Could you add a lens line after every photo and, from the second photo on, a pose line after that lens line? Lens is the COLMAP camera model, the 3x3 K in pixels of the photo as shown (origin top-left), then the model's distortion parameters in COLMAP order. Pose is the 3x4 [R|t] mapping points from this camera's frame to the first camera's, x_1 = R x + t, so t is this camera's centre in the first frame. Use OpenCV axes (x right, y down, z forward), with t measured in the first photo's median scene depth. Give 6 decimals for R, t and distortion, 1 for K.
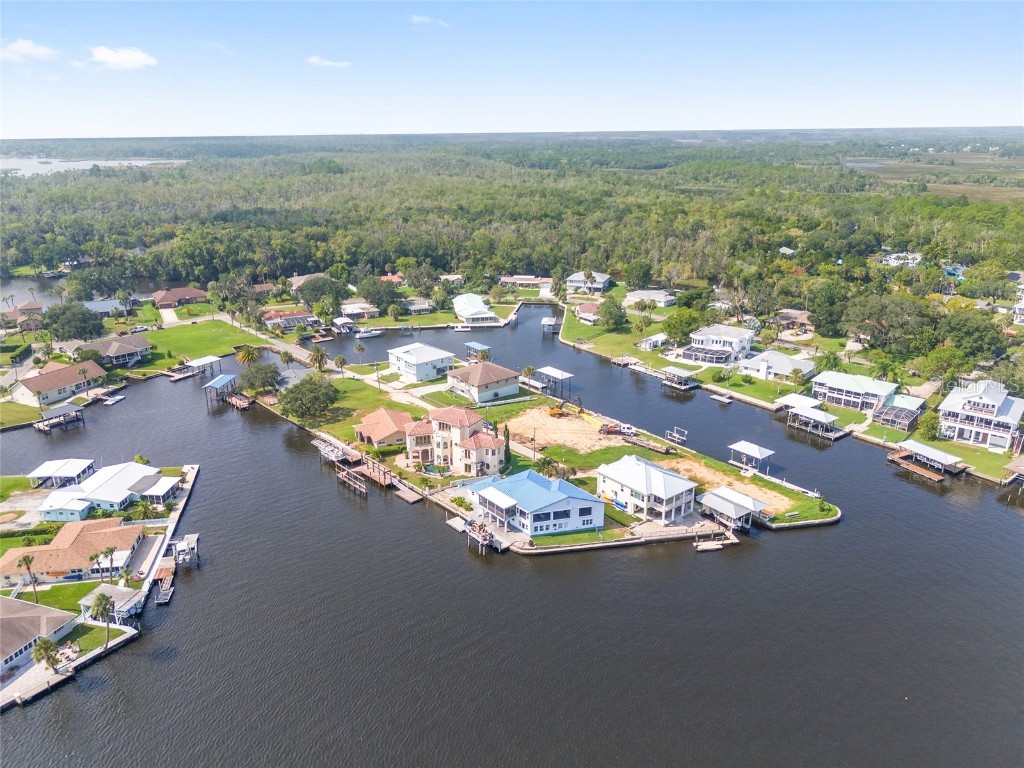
lens RADIAL K [[751.5, 0, 510.4], [0, 751.5, 375.8], [0, 0, 1]] dist [0.081770, -0.092273]
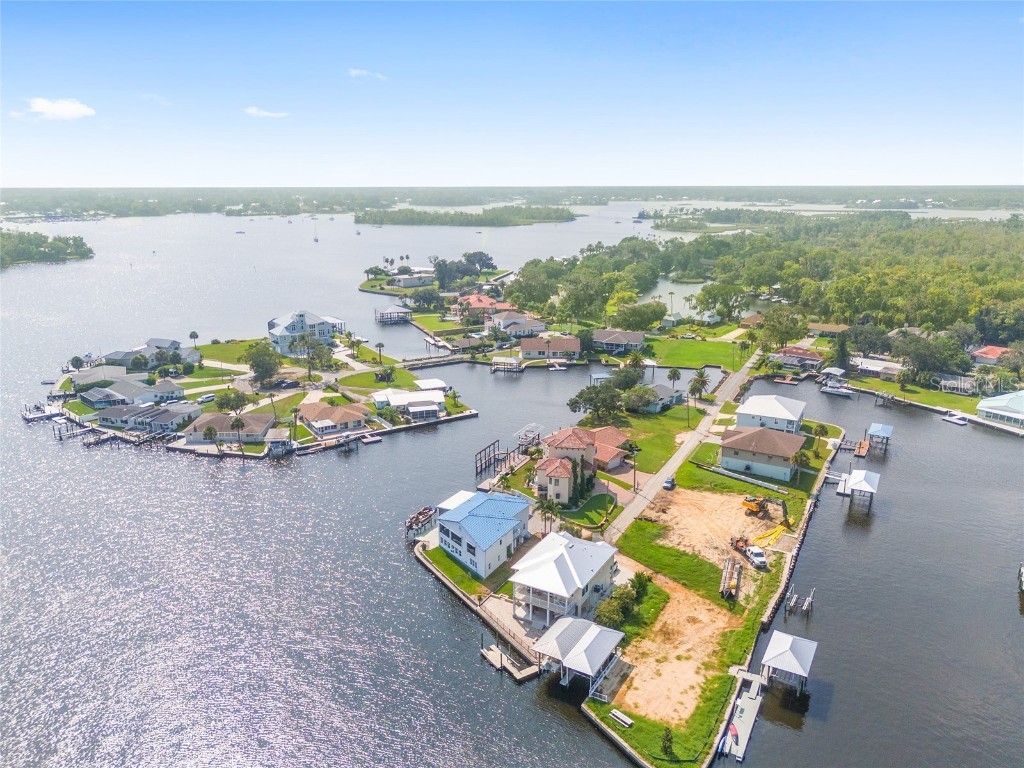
lens RADIAL K [[751.5, 0, 511.5], [0, 751.5, 387.4], [0, 0, 1]] dist [0.081770, -0.092273]
pose [[0.370659, 0.251334, -0.894116, 0.715279], [-0.299209, 0.943678, 0.141228, -0.114726], [0.879253, 0.215179, 0.424984, 0.520428]]
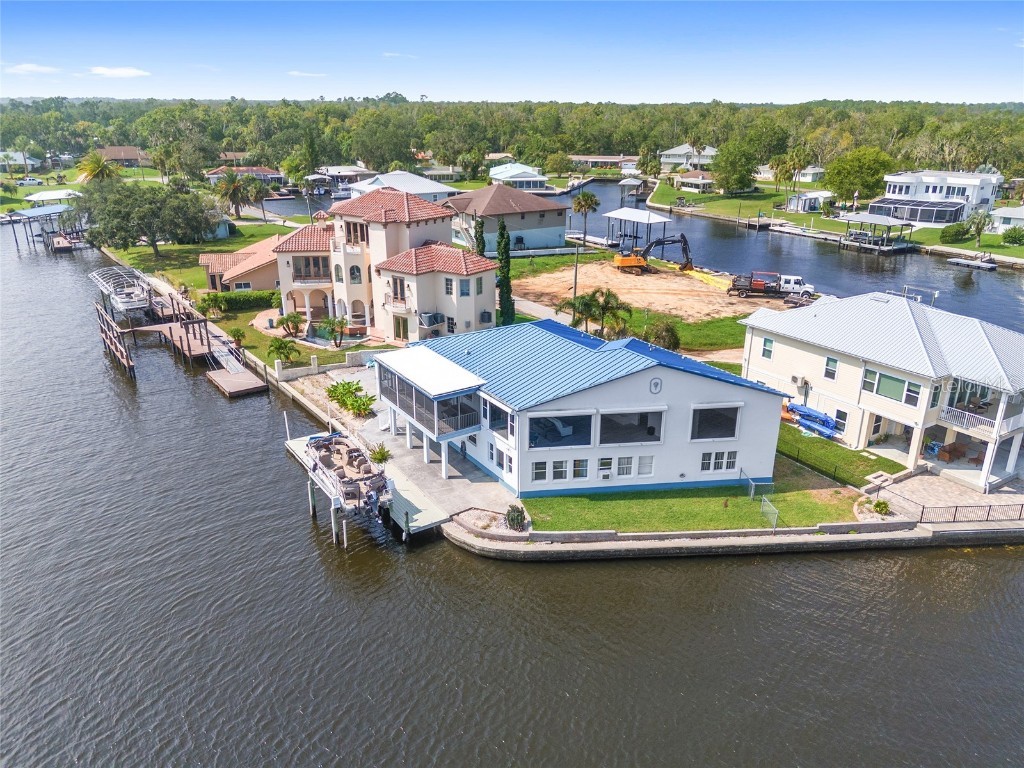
lens RADIAL K [[751.5, 0, 511.9], [0, 751.5, 387.6], [0, 0, 1]] dist [0.081770, -0.092273]
pose [[0.993563, 0.044611, -0.104129, 0.042998], [-0.040779, 0.998421, 0.038644, 0.131818], [0.105688, -0.034149, 0.993813, 0.585117]]
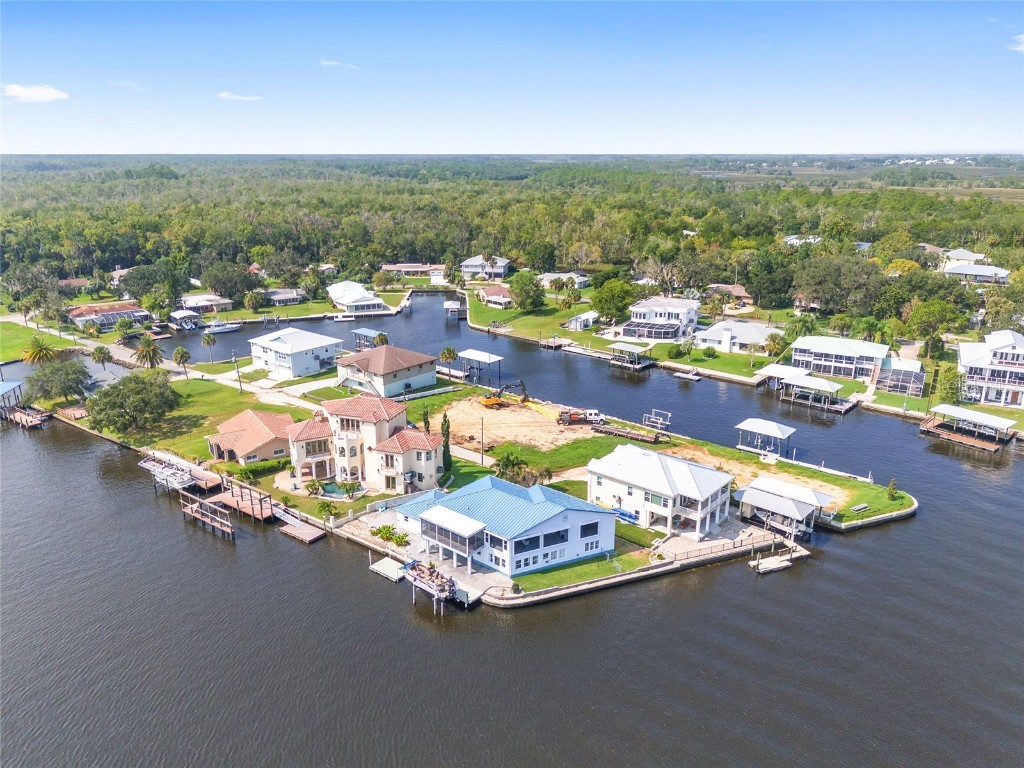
lens RADIAL K [[751.5, 0, 510.2], [0, 751.5, 380.1], [0, 0, 1]] dist [0.081770, -0.092273]
pose [[0.982080, -0.054942, 0.180279, -0.065421], [0.059567, 0.998017, -0.020336, 0.049829], [-0.178805, 0.030710, 0.983405, 0.304274]]
